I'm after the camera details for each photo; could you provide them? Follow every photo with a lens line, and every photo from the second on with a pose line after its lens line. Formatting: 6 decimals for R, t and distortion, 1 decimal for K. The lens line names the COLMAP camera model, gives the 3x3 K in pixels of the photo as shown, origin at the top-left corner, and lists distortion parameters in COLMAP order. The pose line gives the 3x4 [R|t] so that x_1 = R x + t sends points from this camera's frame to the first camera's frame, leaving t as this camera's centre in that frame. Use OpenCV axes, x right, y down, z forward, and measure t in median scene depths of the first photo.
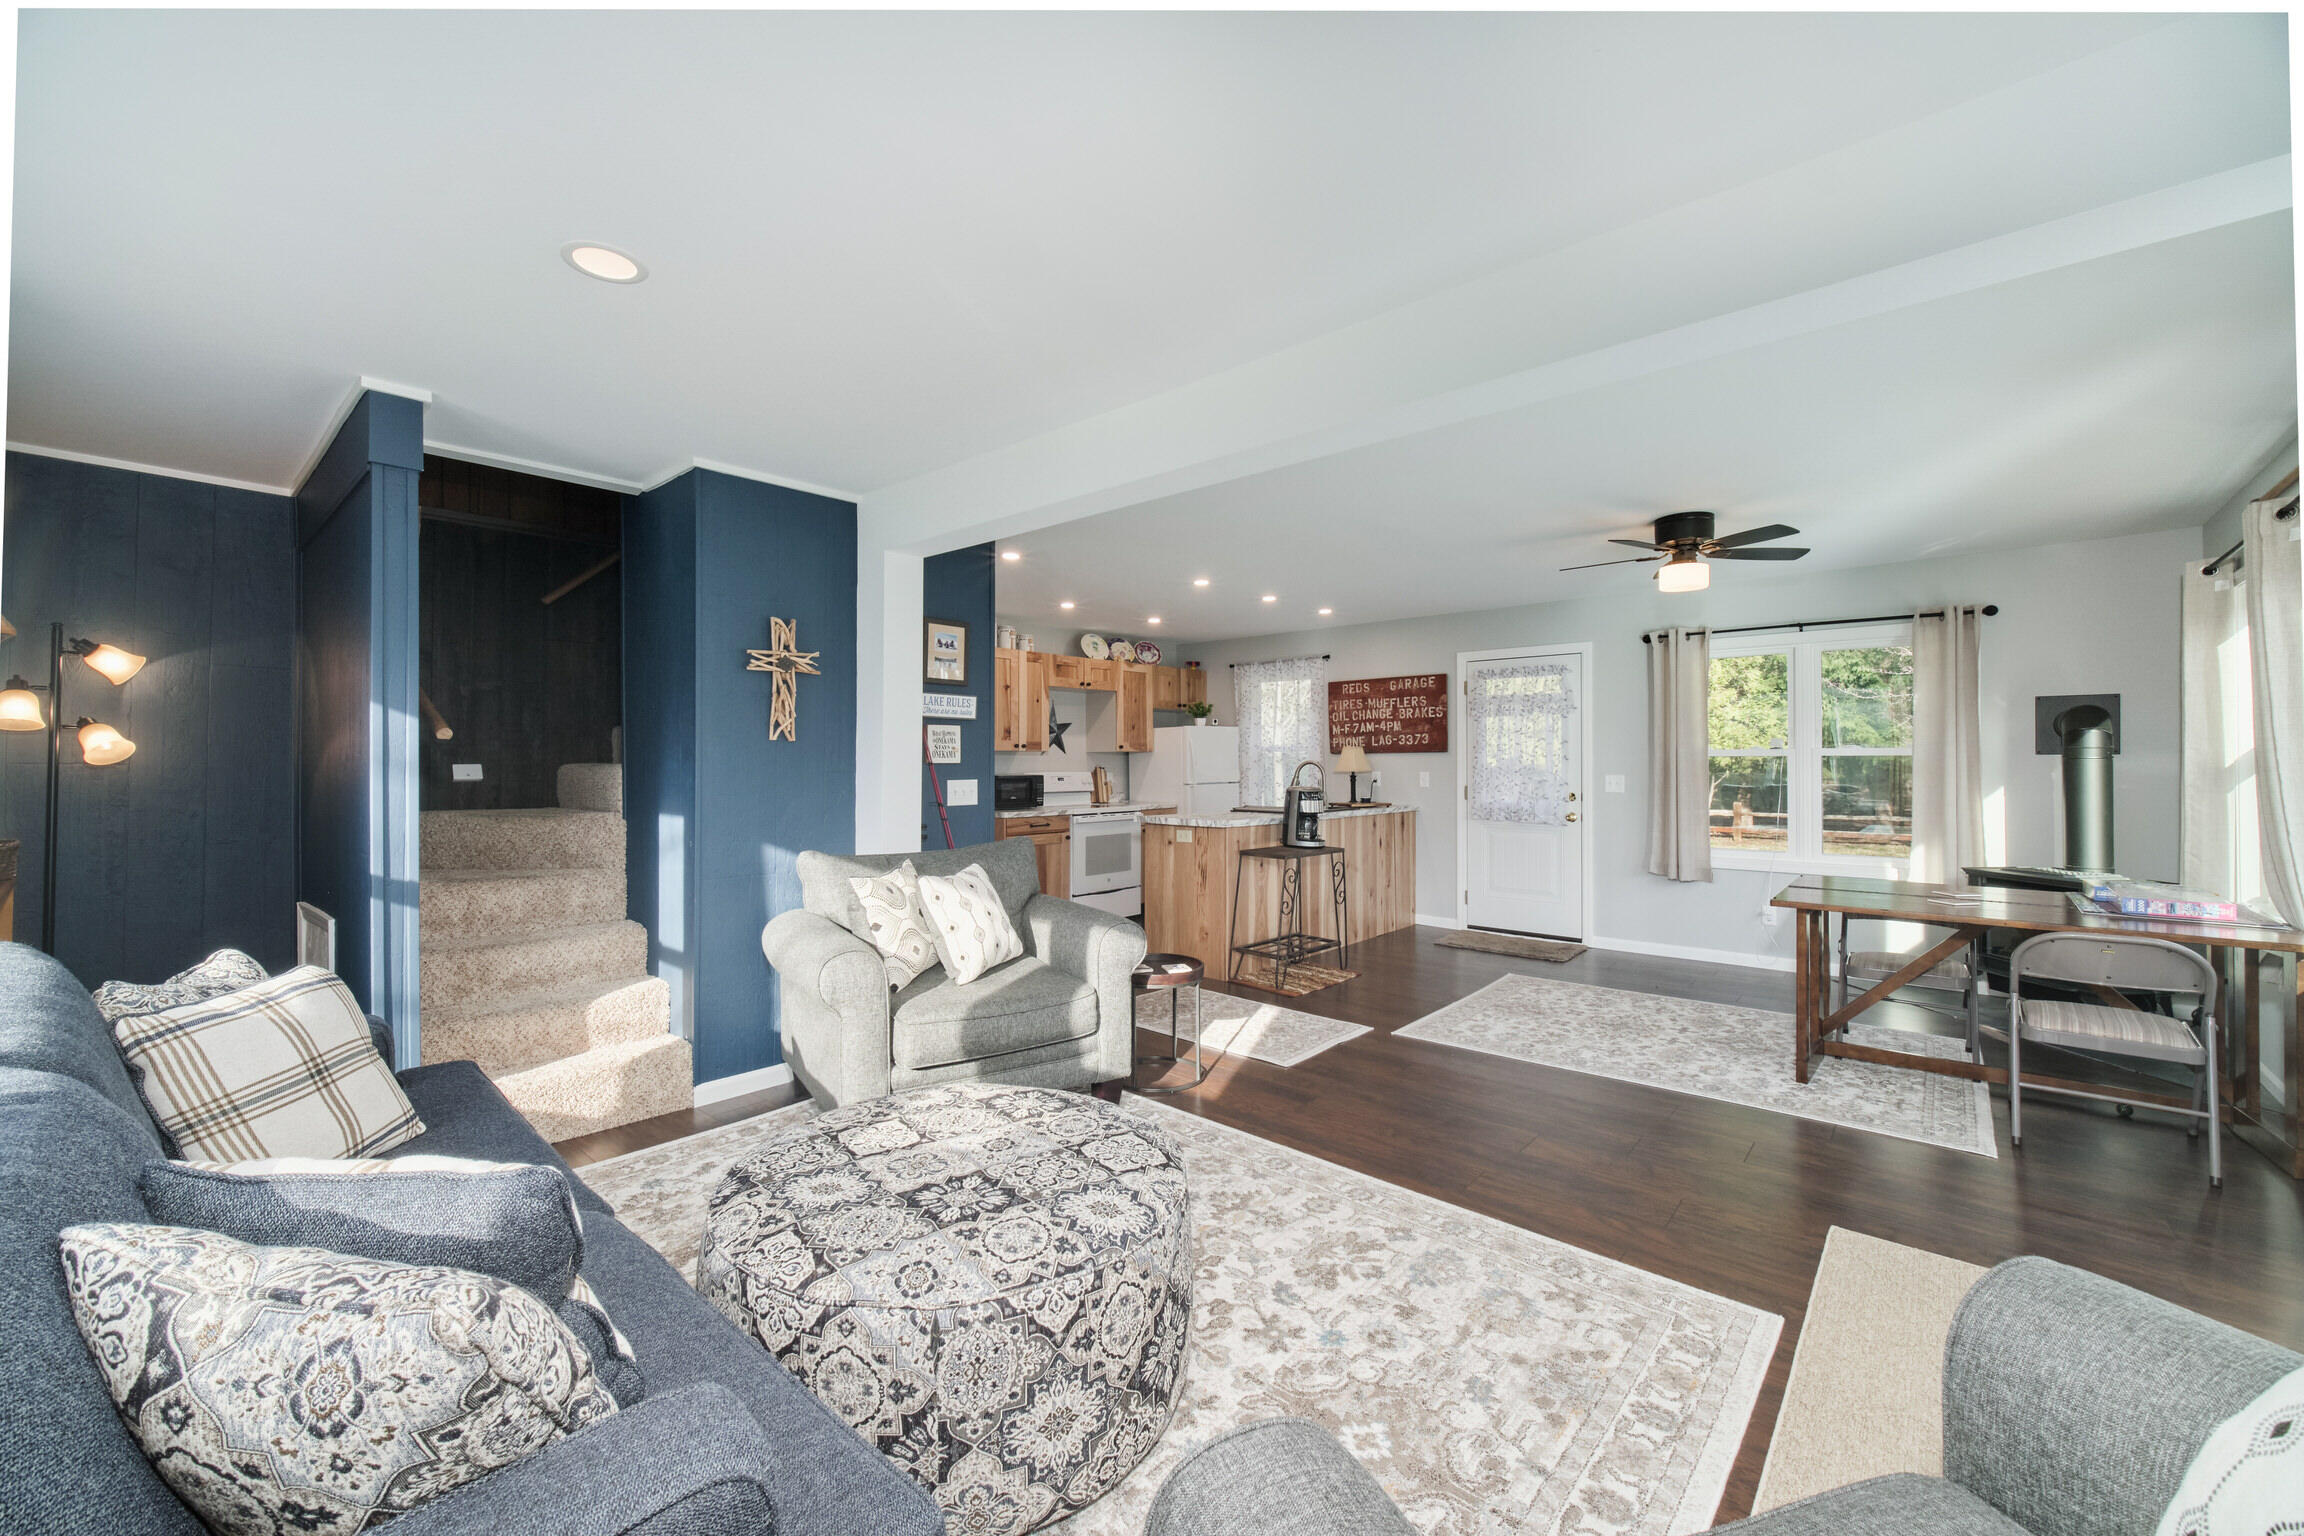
lens RADIAL K [[912.4, 0, 1130.1], [0, 912.4, 759.6], [0, 0, 1]] dist [-0.008470, -0.000162]
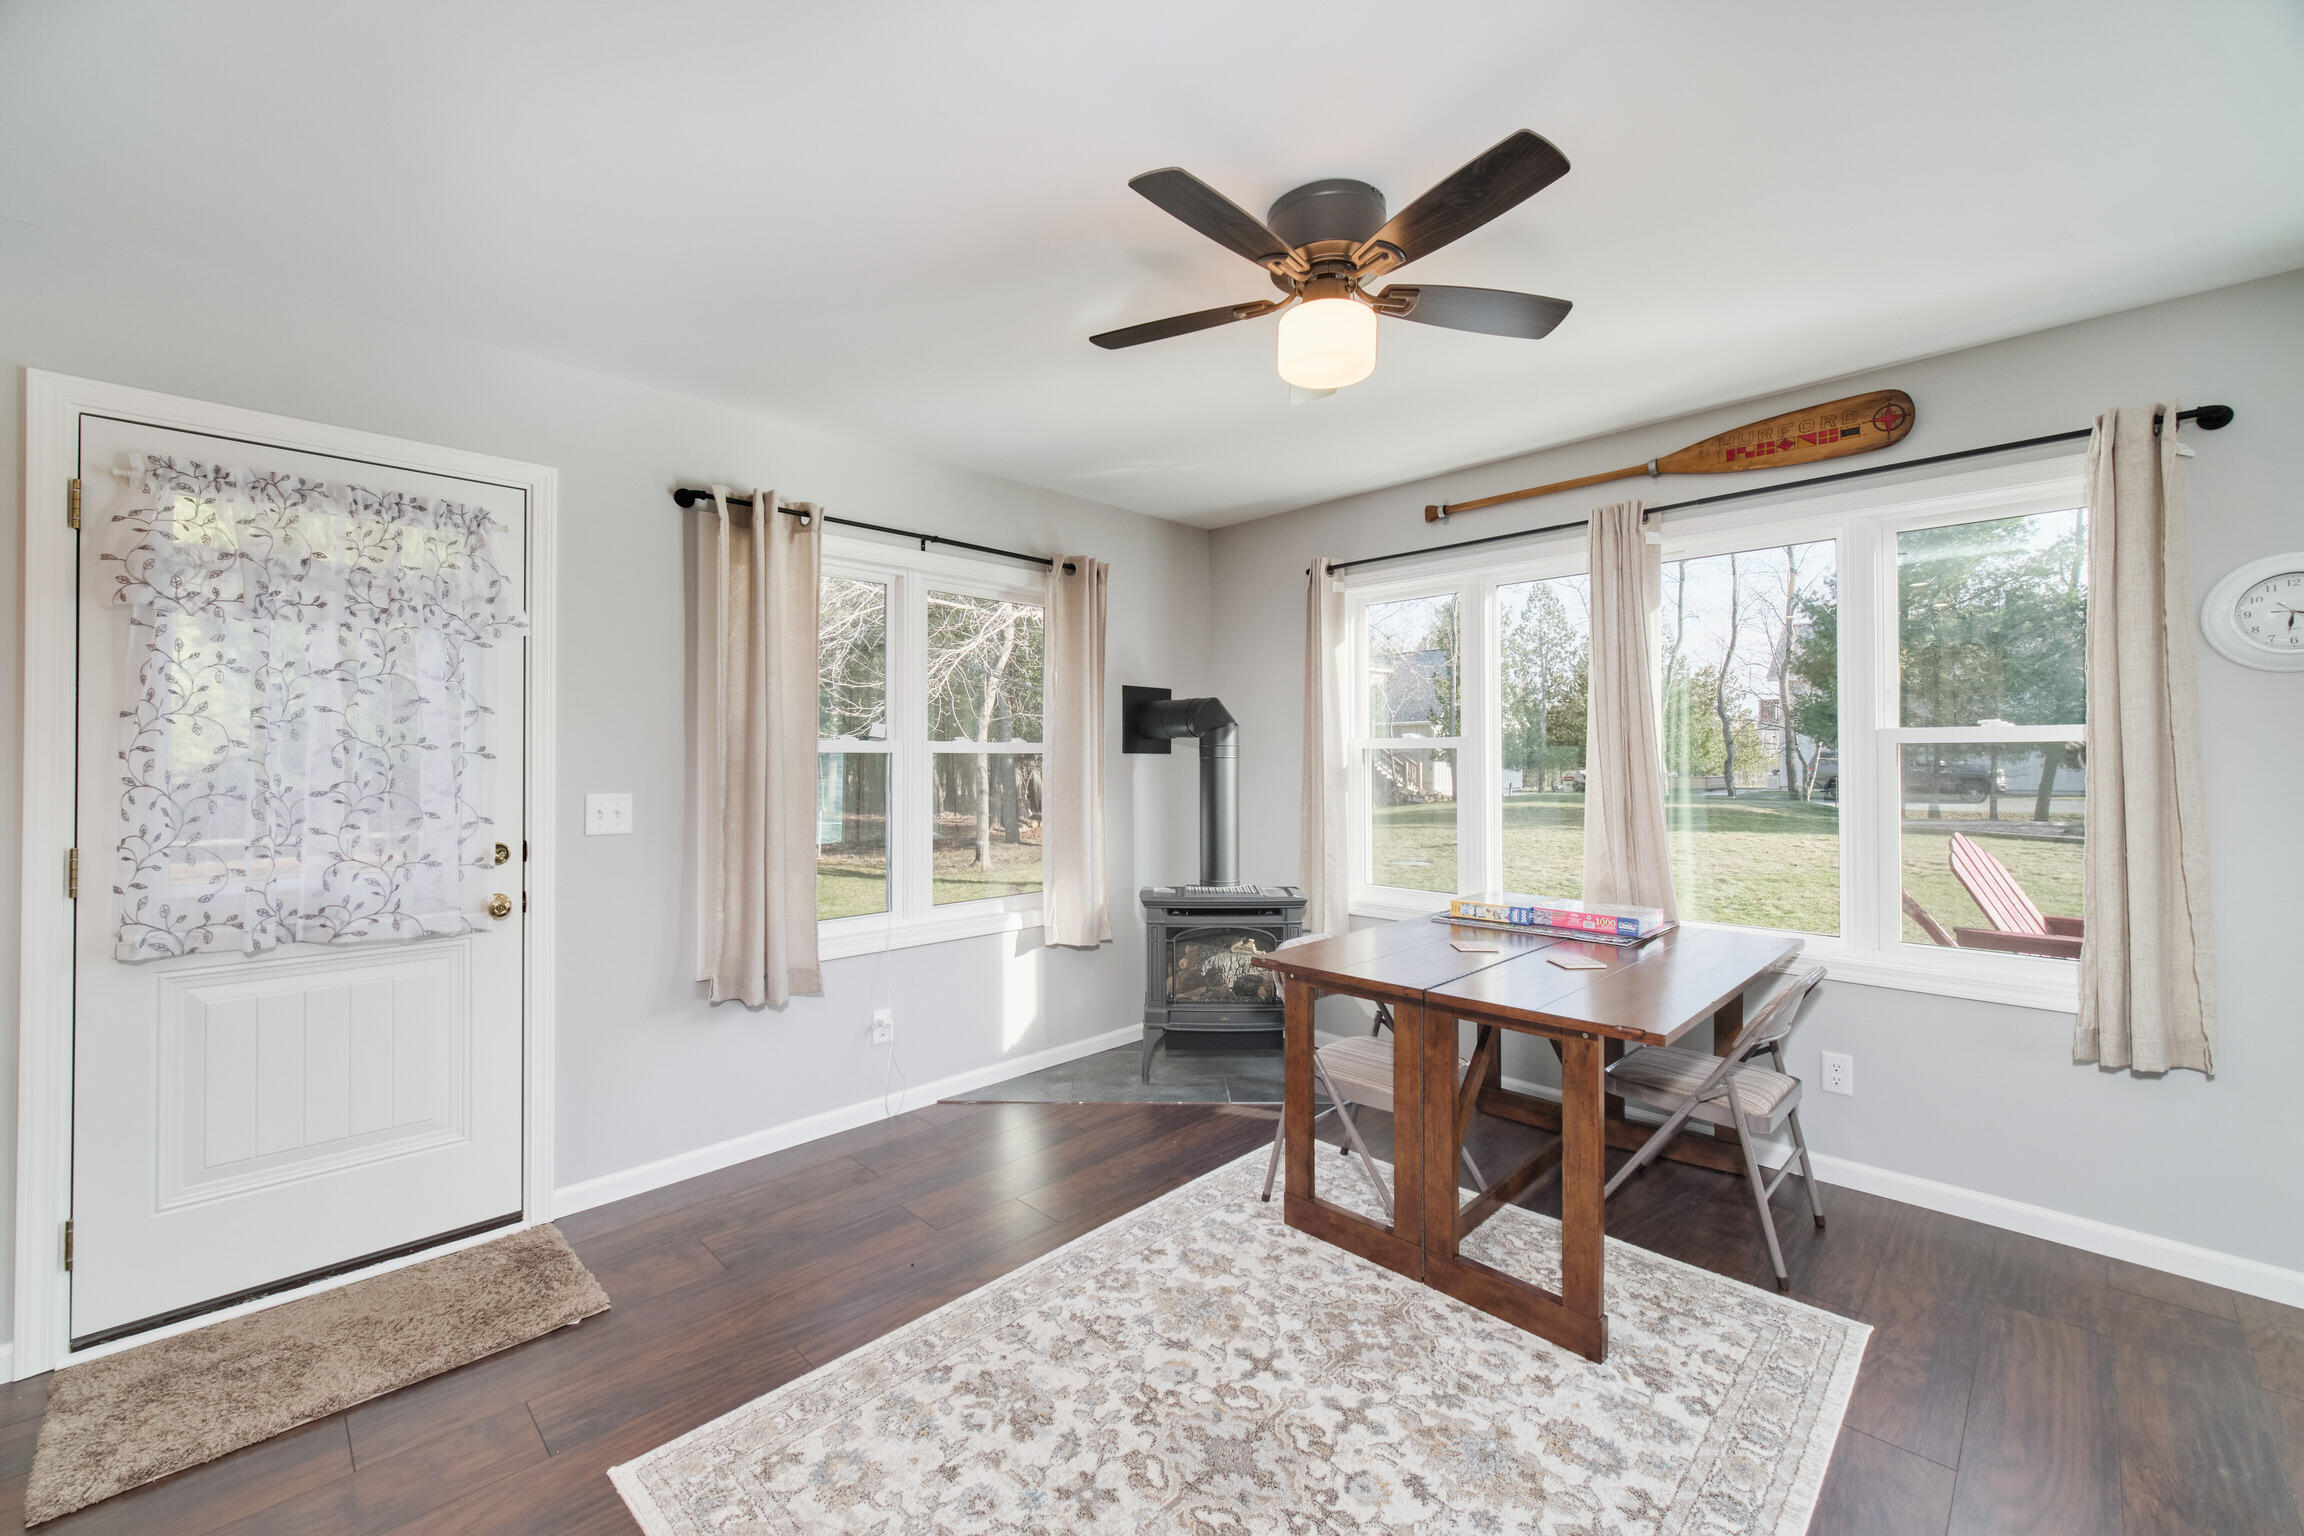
lens RADIAL K [[919.7, 0, 1147.1], [0, 919.7, 754.9], [0, 0, 1]] dist [0.000800, 0.000531]
pose [[0.040423, 0.008771, 0.999144, 0.103033], [0.000067, 0.999961, -0.008781, 0.002431], [-0.999183, 0.000422, 0.040421, 0.698630]]
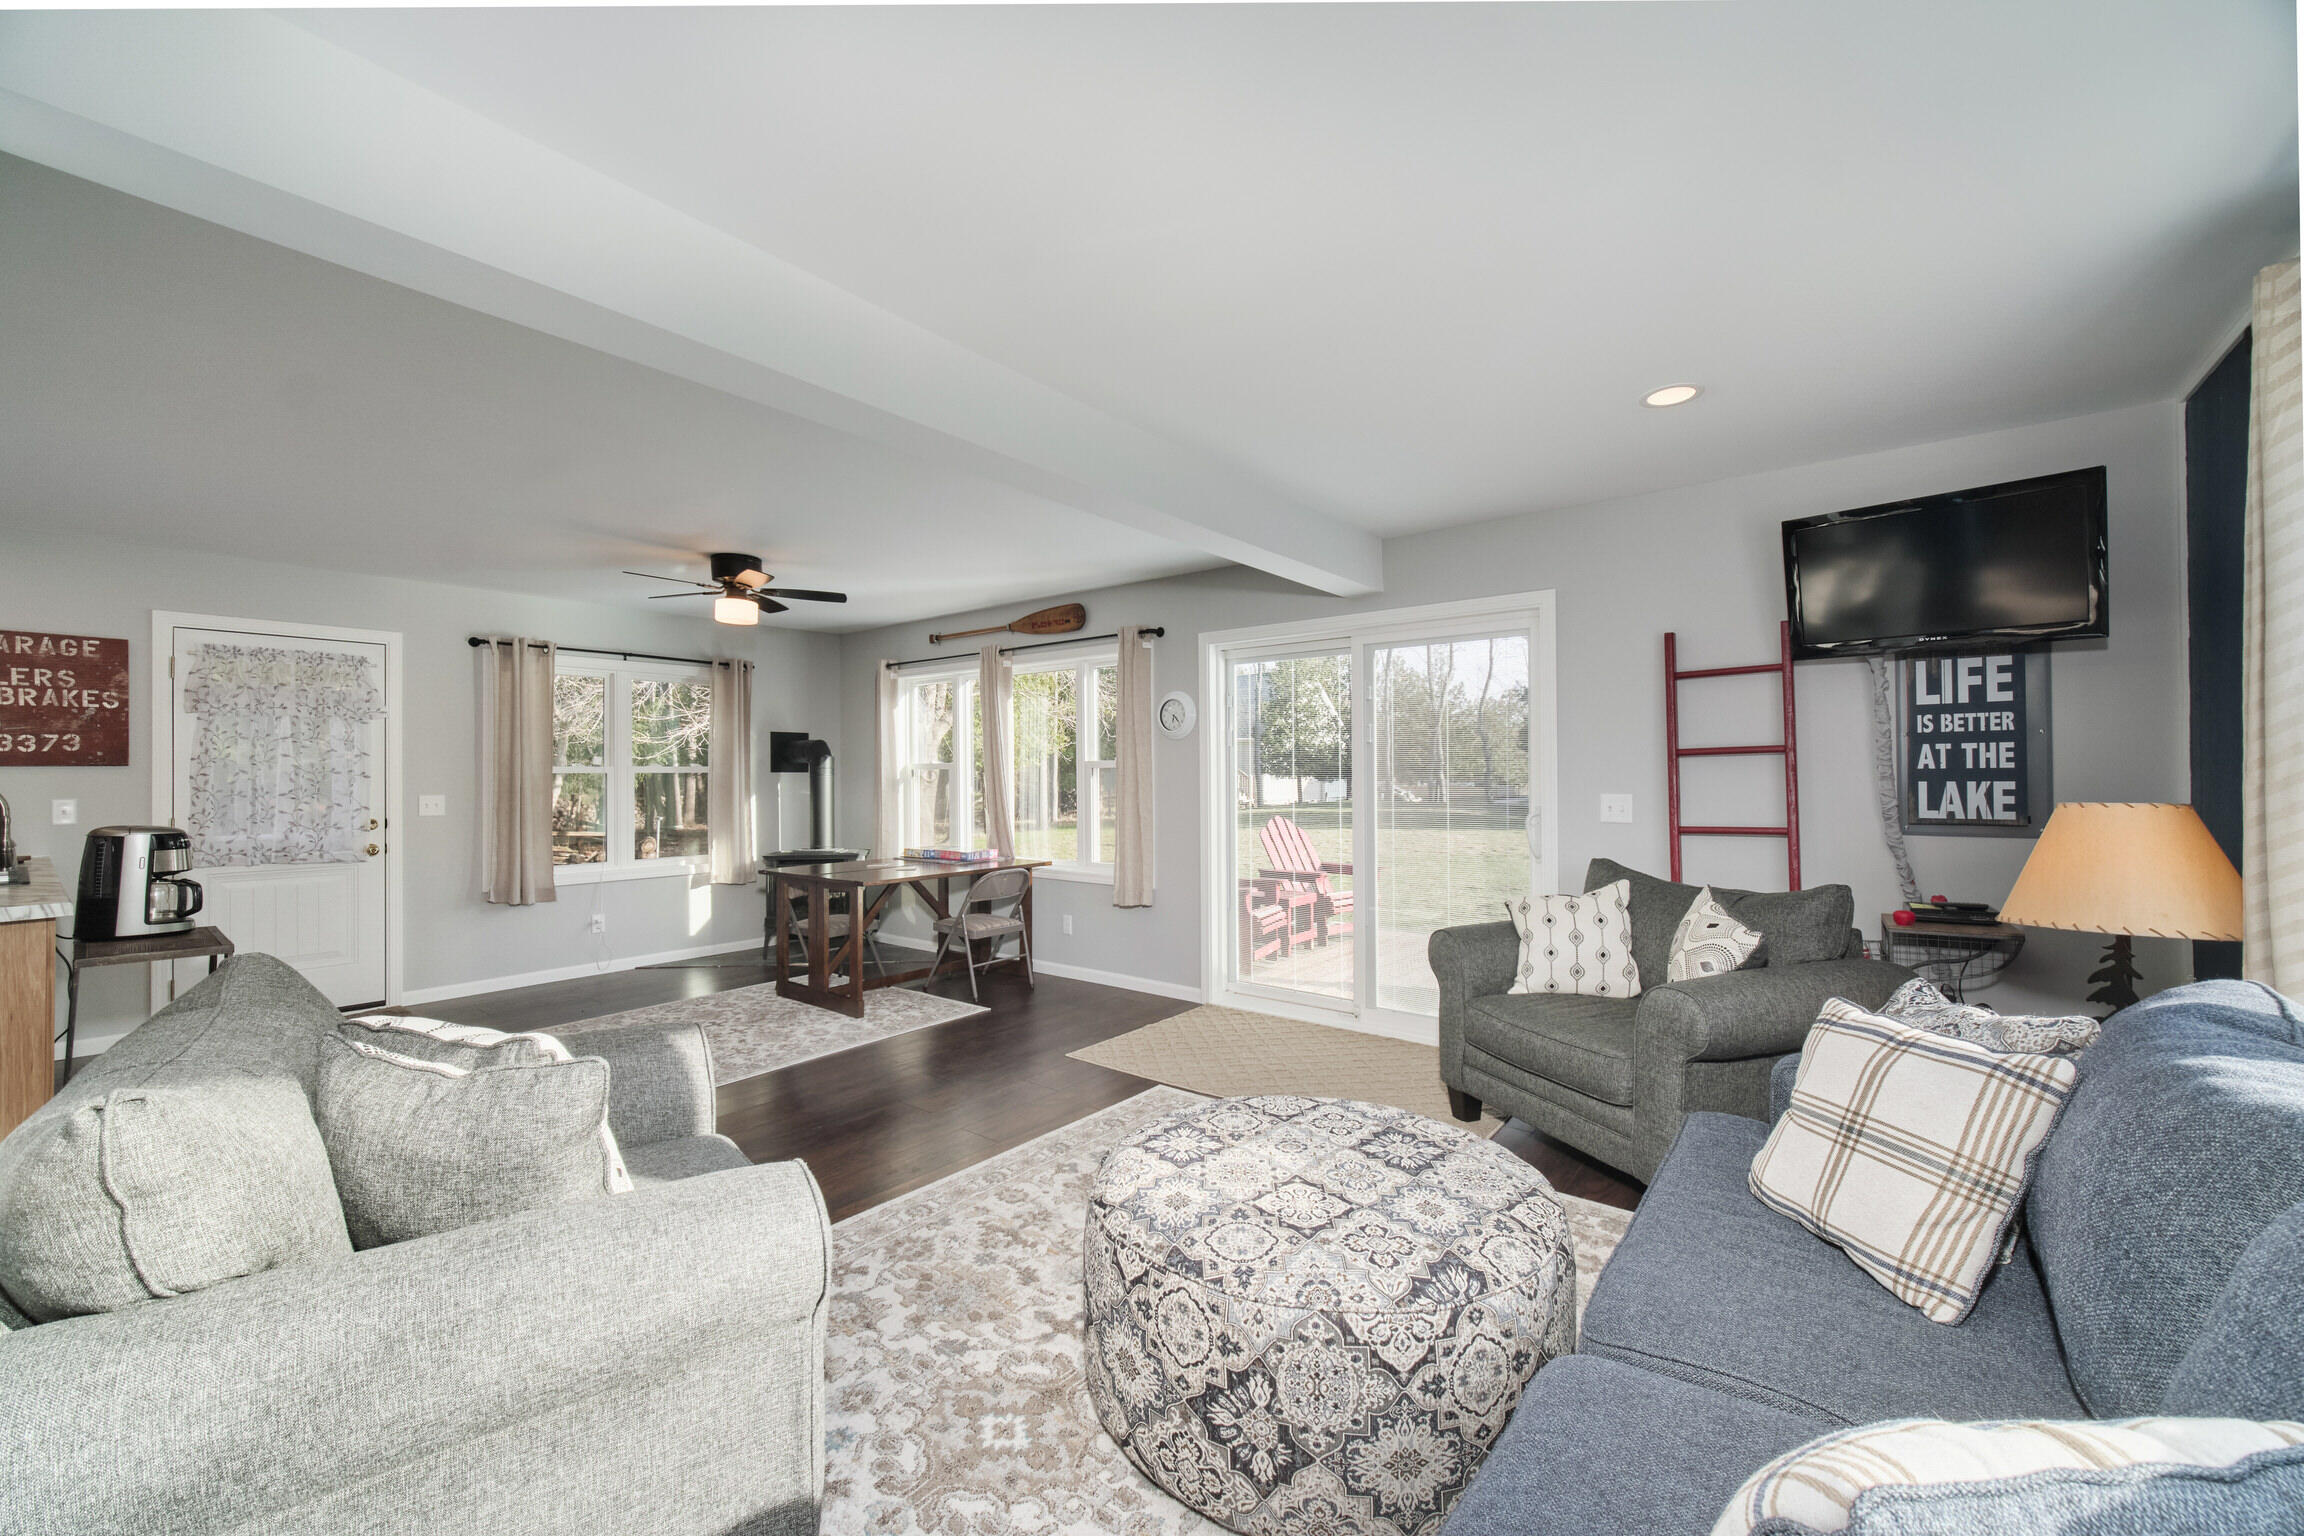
lens RADIAL K [[915.8, 0, 1152.0], [0, 915.8, 768.0], [0, 0, 1]] dist [-0.000055, 0.002616]
pose [[-0.074765, 0.007772, 0.997171, -0.357813], [0.002765, 0.999967, -0.007587, 0.000036], [-0.997197, 0.002190, -0.074784, 0.376716]]
